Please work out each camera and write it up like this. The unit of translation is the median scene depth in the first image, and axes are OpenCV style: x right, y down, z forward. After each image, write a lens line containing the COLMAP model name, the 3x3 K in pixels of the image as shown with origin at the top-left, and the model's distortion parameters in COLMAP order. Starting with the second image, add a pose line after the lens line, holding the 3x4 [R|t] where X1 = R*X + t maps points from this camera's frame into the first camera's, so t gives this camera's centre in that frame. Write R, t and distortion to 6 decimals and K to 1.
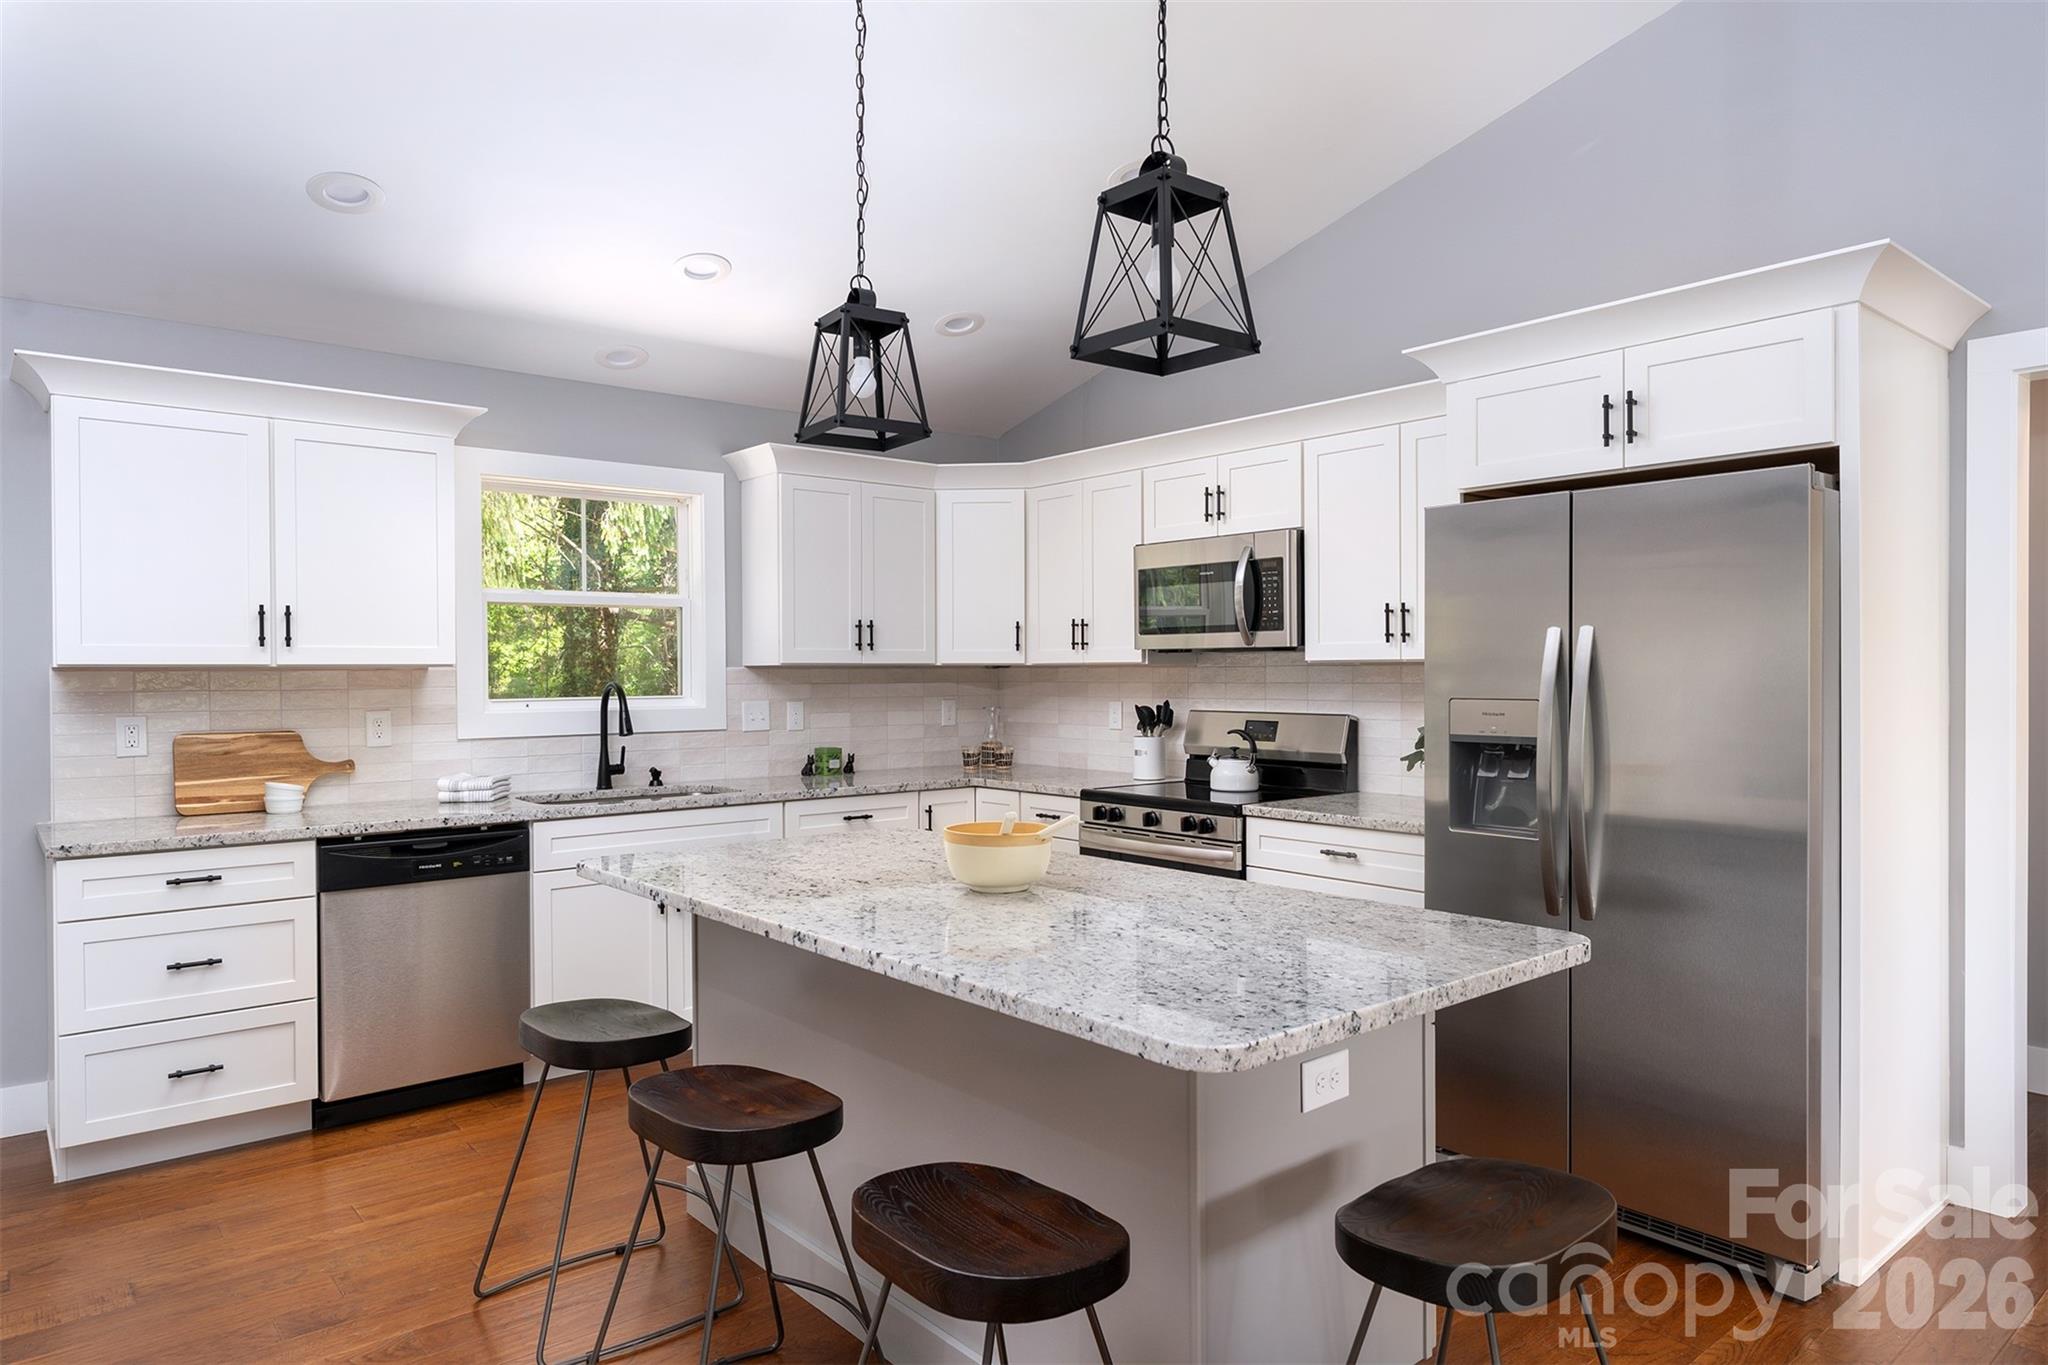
lens RADIAL K [[1248.8, 0, 1024.0], [0, 1248.8, 682.5], [0, 0, 1]] dist [-0.007333, -0.000732]
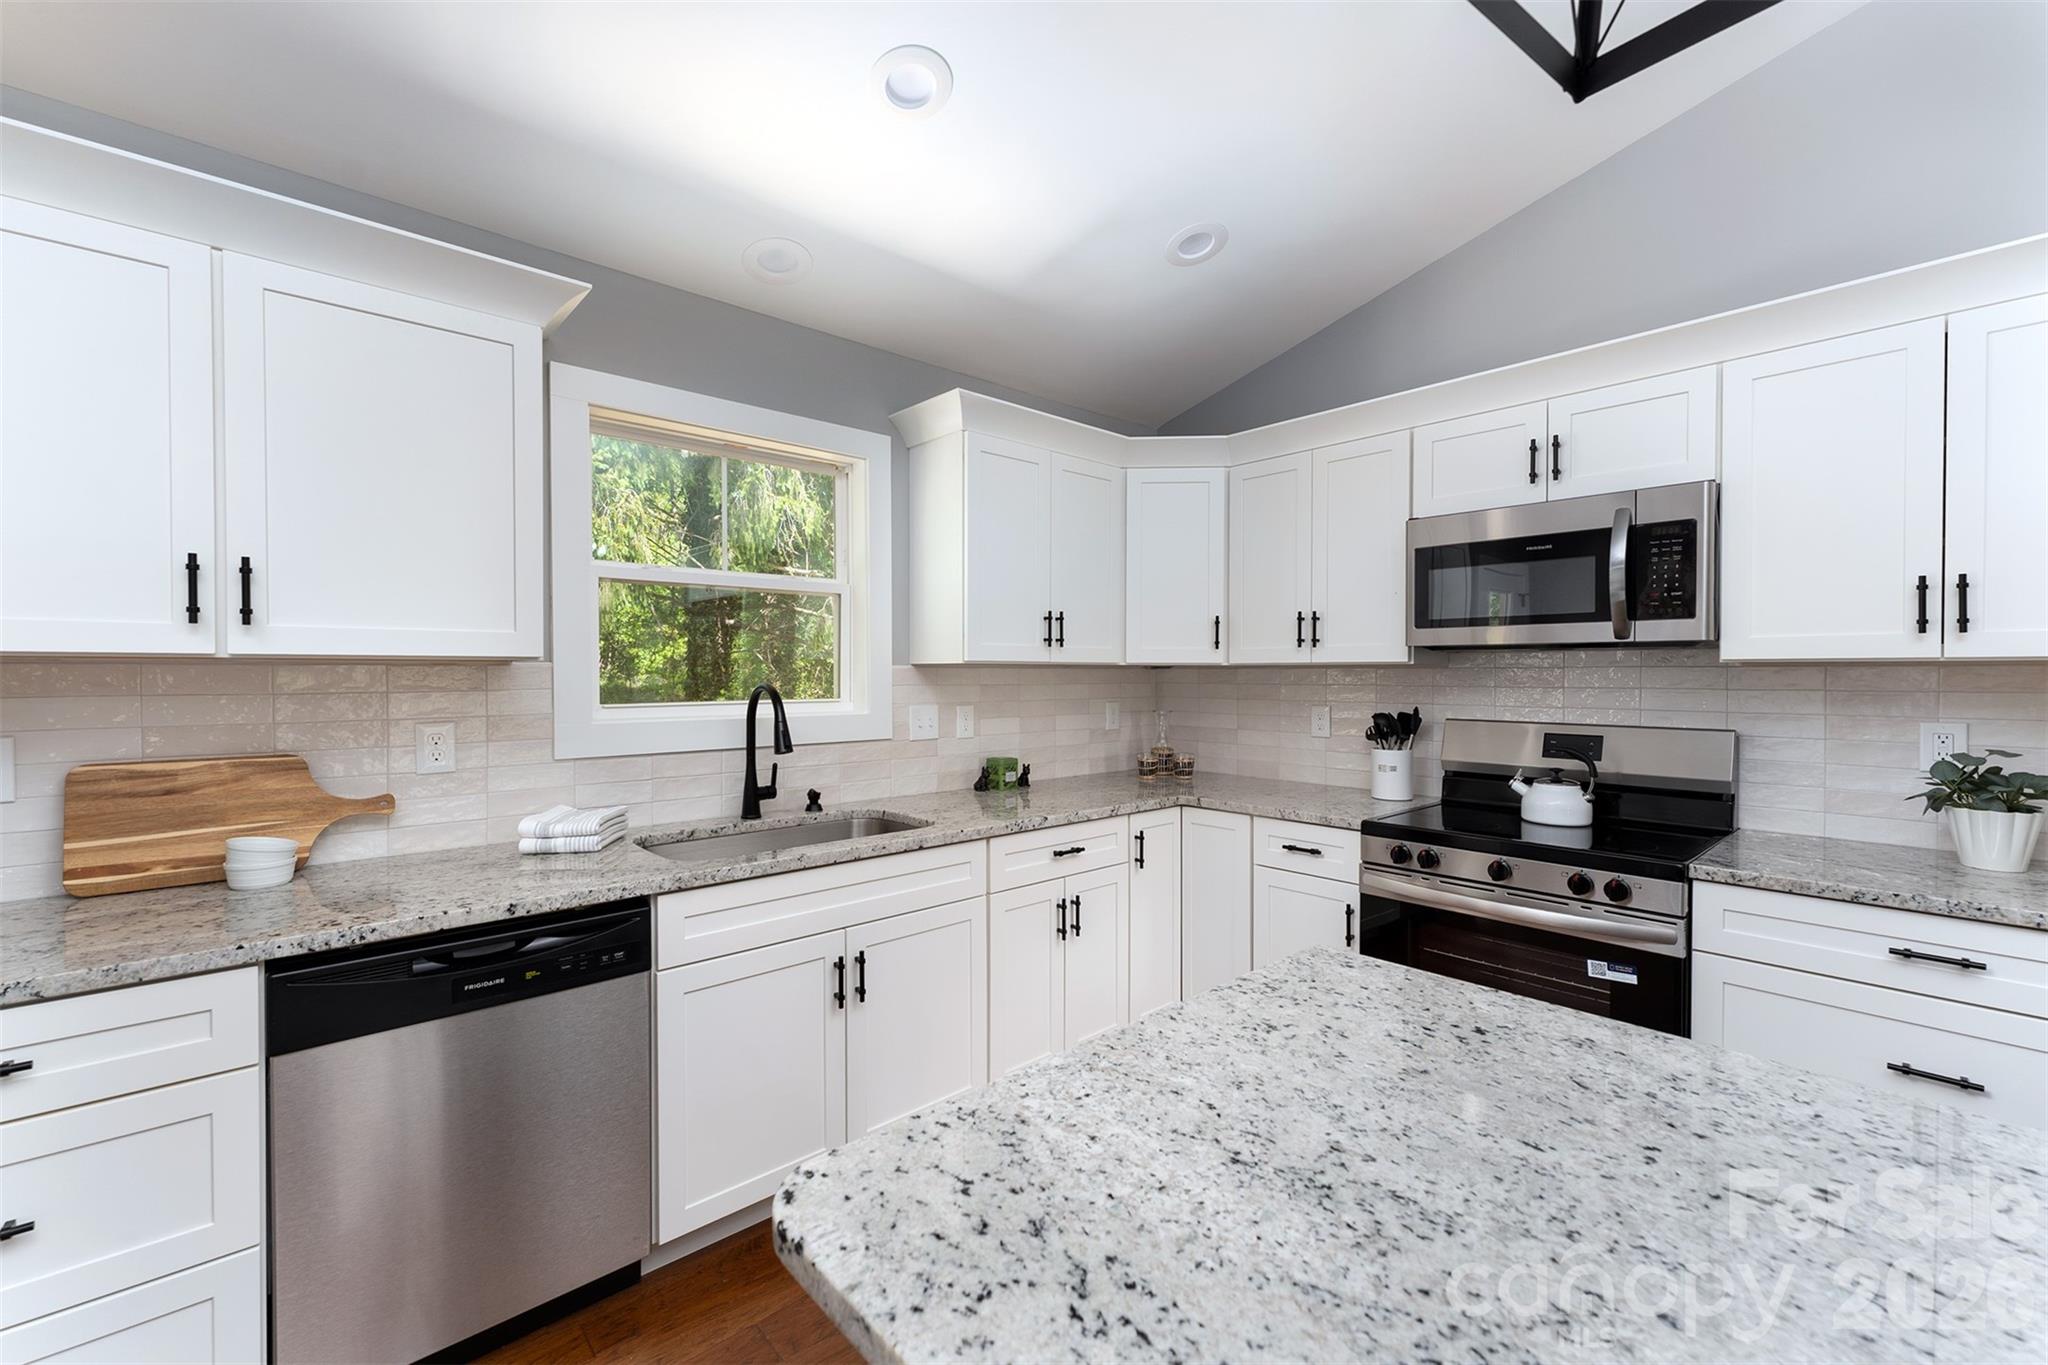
lens RADIAL K [[811.6, 0, 1024.0], [0, 811.6, 682.5], [0, 0, 1]] dist [-0.000282, -0.000007]
pose [[0.999062, 0.004826, 0.043039, -0.191903], [-0.004953, 0.999984, 0.002838, -0.002852], [-0.043025, -0.003048, 0.999069, 0.494414]]
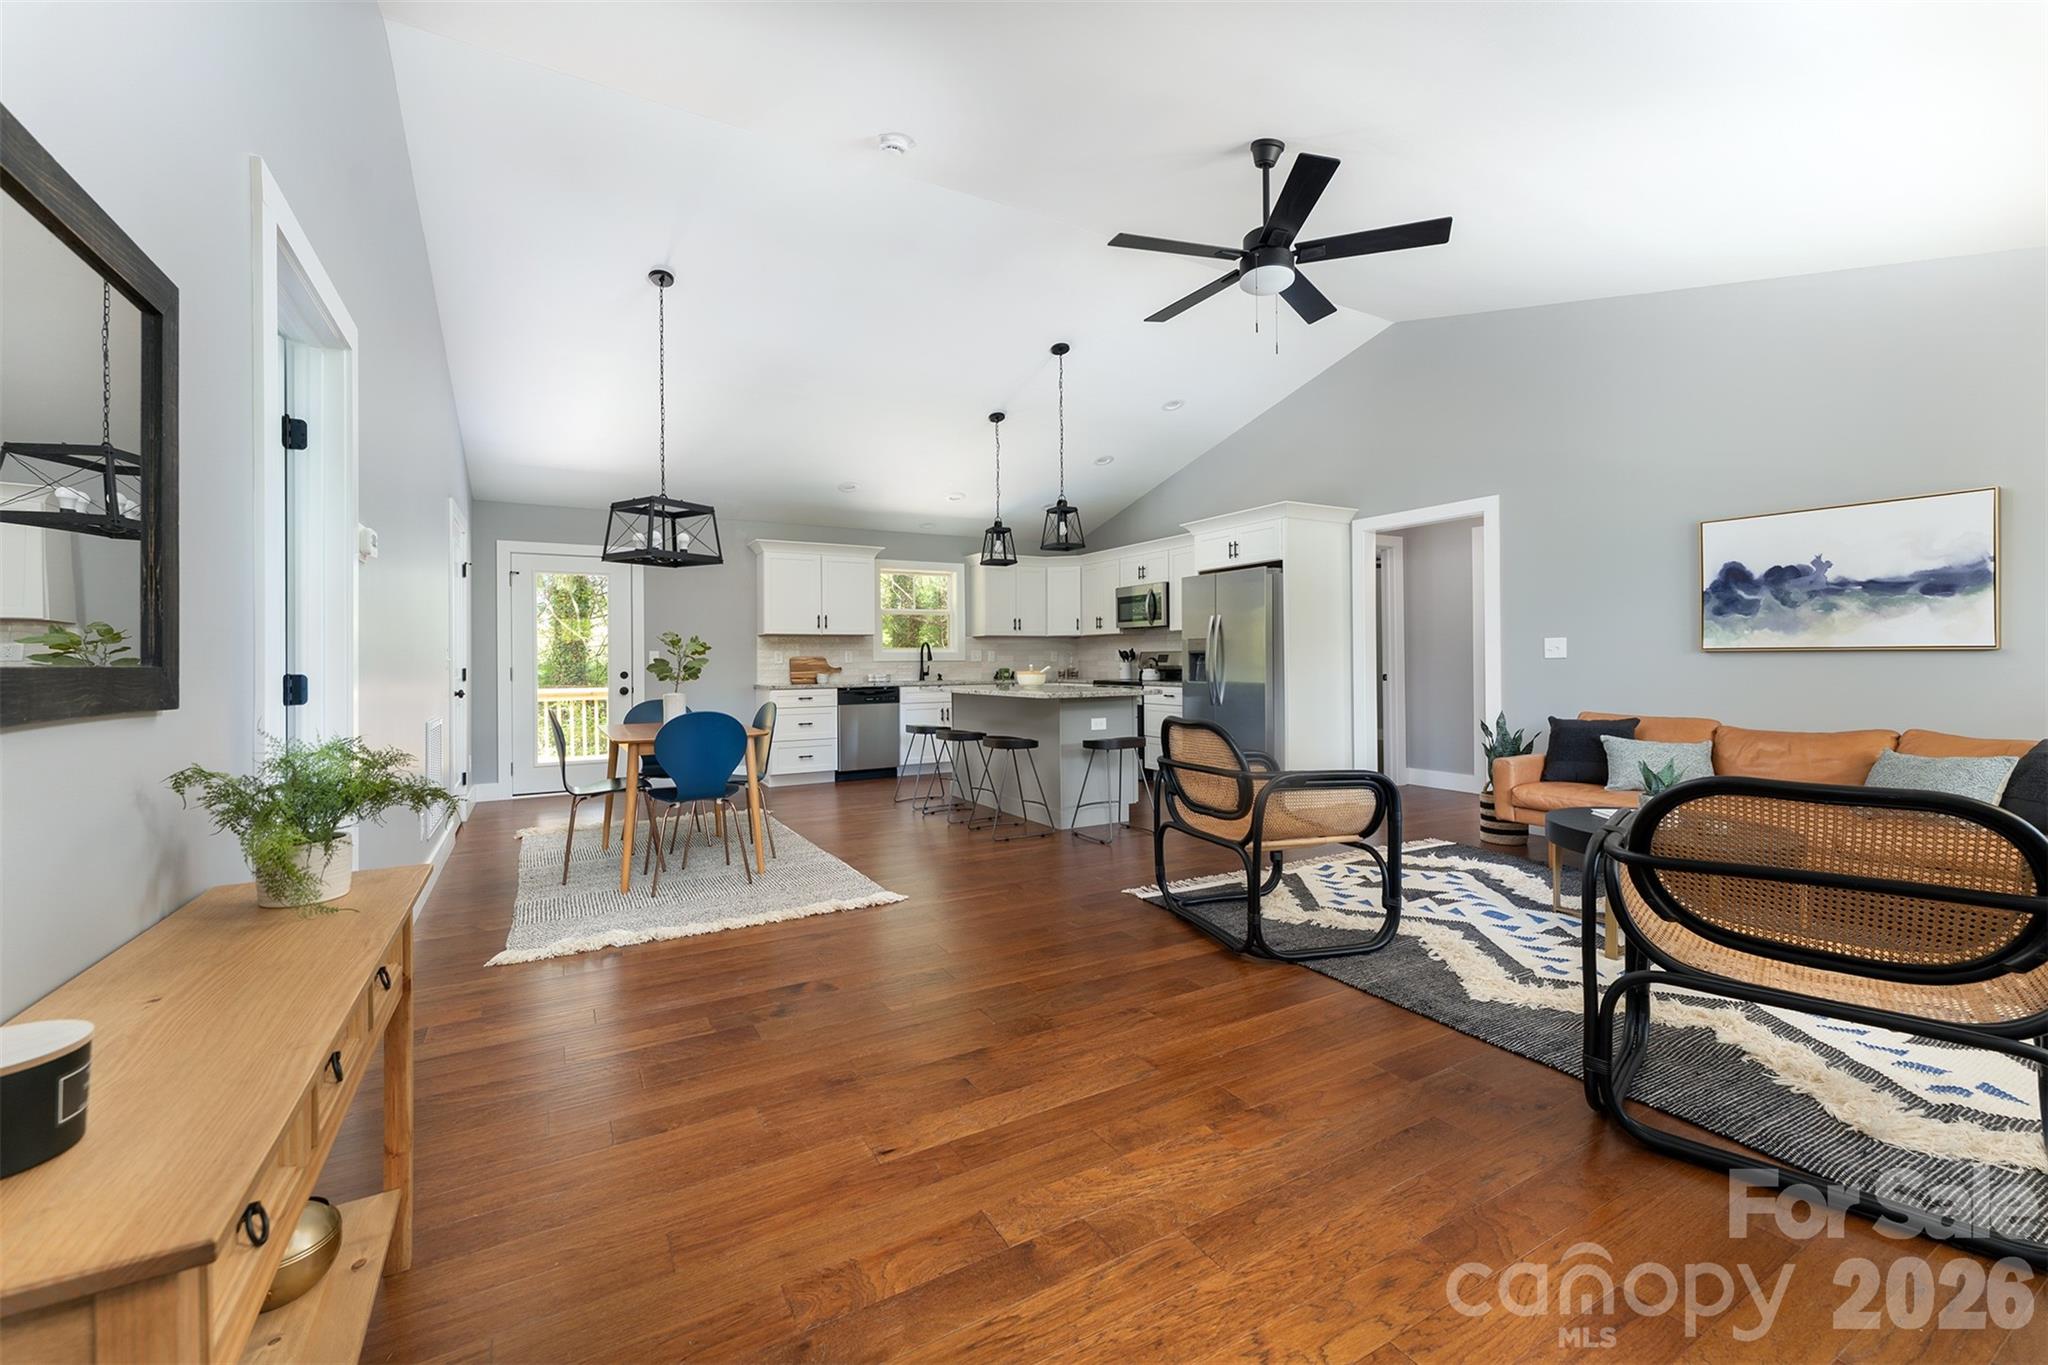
lens RADIAL K [[841.1, 0, 1024.0], [0, 841.1, 682.5], [0, 0, 1]] dist [-0.001016, -0.000076]
pose [[0.983542, 0.002043, -0.180670, 0.226023], [0.001049, 0.999855, 0.017019, 0.059609], [0.180678, -0.016928, 0.983397, -0.803873]]
